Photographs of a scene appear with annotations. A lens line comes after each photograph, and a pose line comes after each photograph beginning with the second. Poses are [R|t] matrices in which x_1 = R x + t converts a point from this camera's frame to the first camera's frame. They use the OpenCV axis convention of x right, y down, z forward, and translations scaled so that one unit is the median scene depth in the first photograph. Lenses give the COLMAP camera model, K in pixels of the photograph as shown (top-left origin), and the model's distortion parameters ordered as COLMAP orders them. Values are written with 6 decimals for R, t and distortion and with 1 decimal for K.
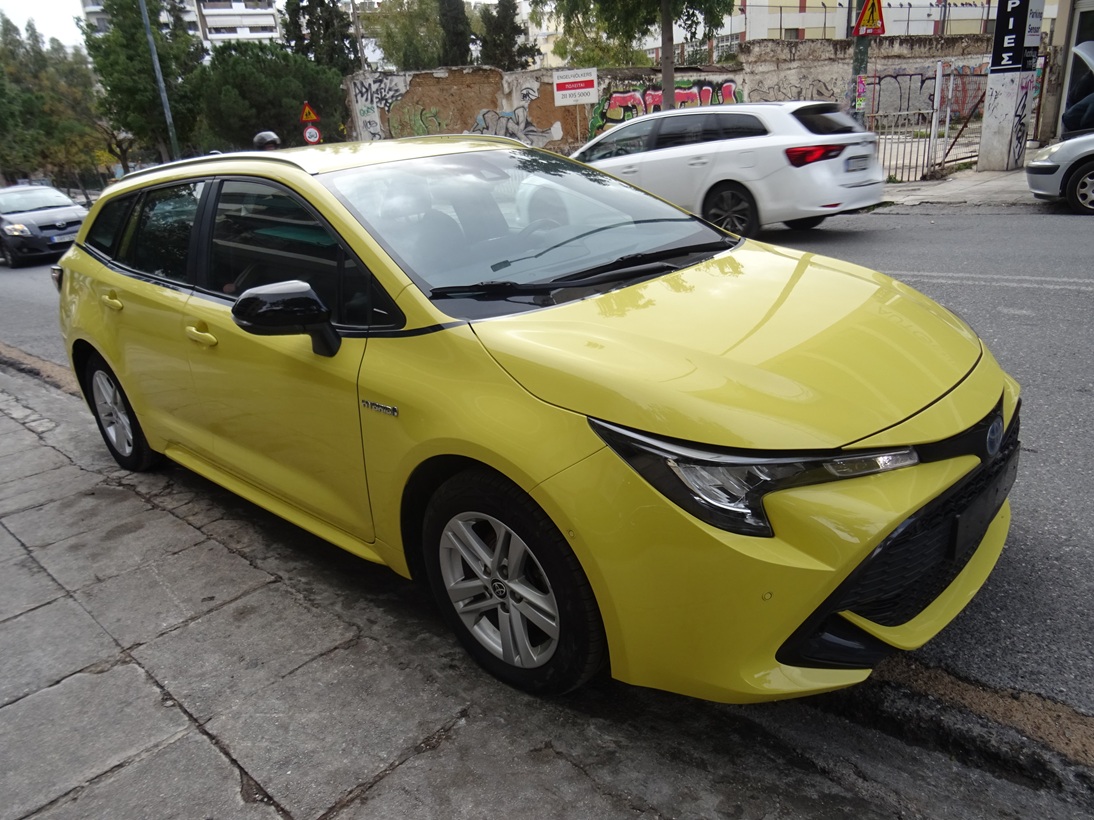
lens RADIAL K [[788.2, 0, 548.8], [0, 788.2, 409.4], [0, 0, 1]] dist [-0.004932, 0.000167]
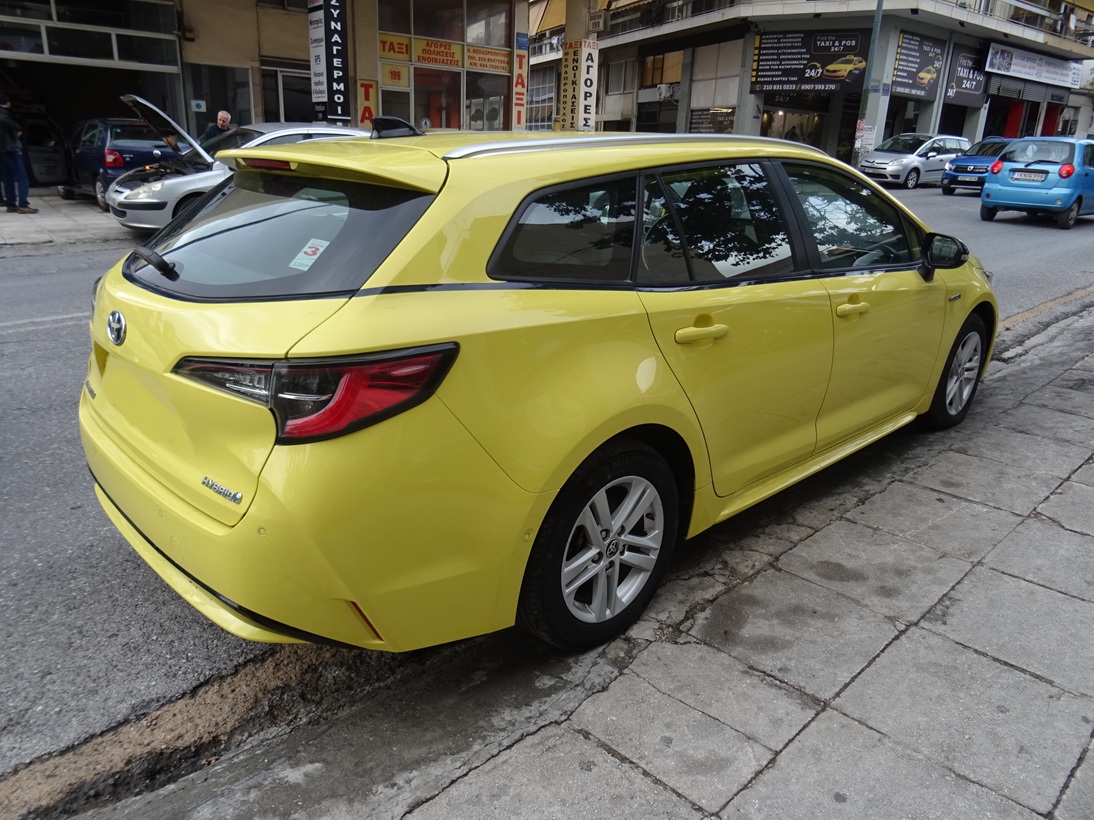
lens RADIAL K [[788.2, 0, 545.9], [0, 788.2, 414.1], [0, 0, 1]] dist [-0.004932, 0.000167]
pose [[0.052729, -0.246115, 0.967805, -1.217087], [0.310873, 0.925042, 0.218302, -0.257849], [-0.948988, 0.289354, 0.125287, 1.045298]]
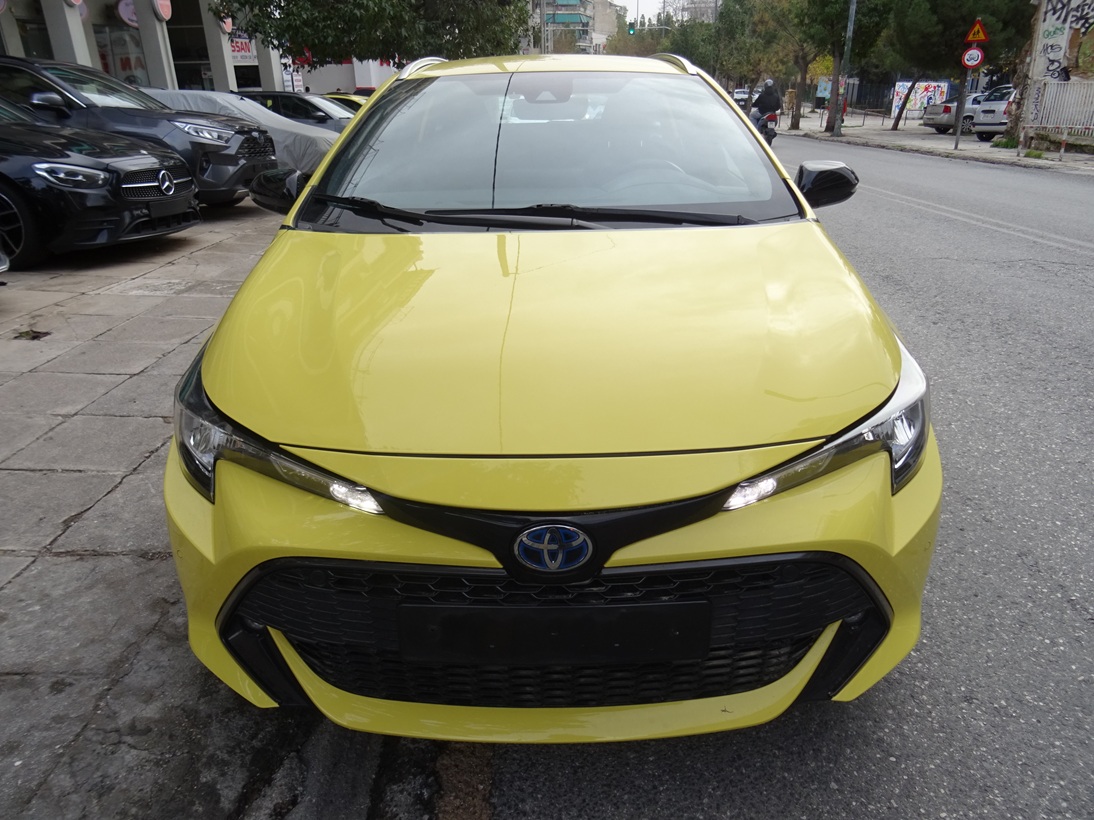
lens RADIAL K [[788.2, 0, 547.6], [0, 788.2, 408.0], [0, 0, 1]] dist [-0.004932, 0.000167]
pose [[0.670418, 0.349490, -0.654520, 0.534269], [-0.289551, 0.935412, 0.202892, -0.117090], [0.683155, 0.053494, 0.728312, 0.282819]]
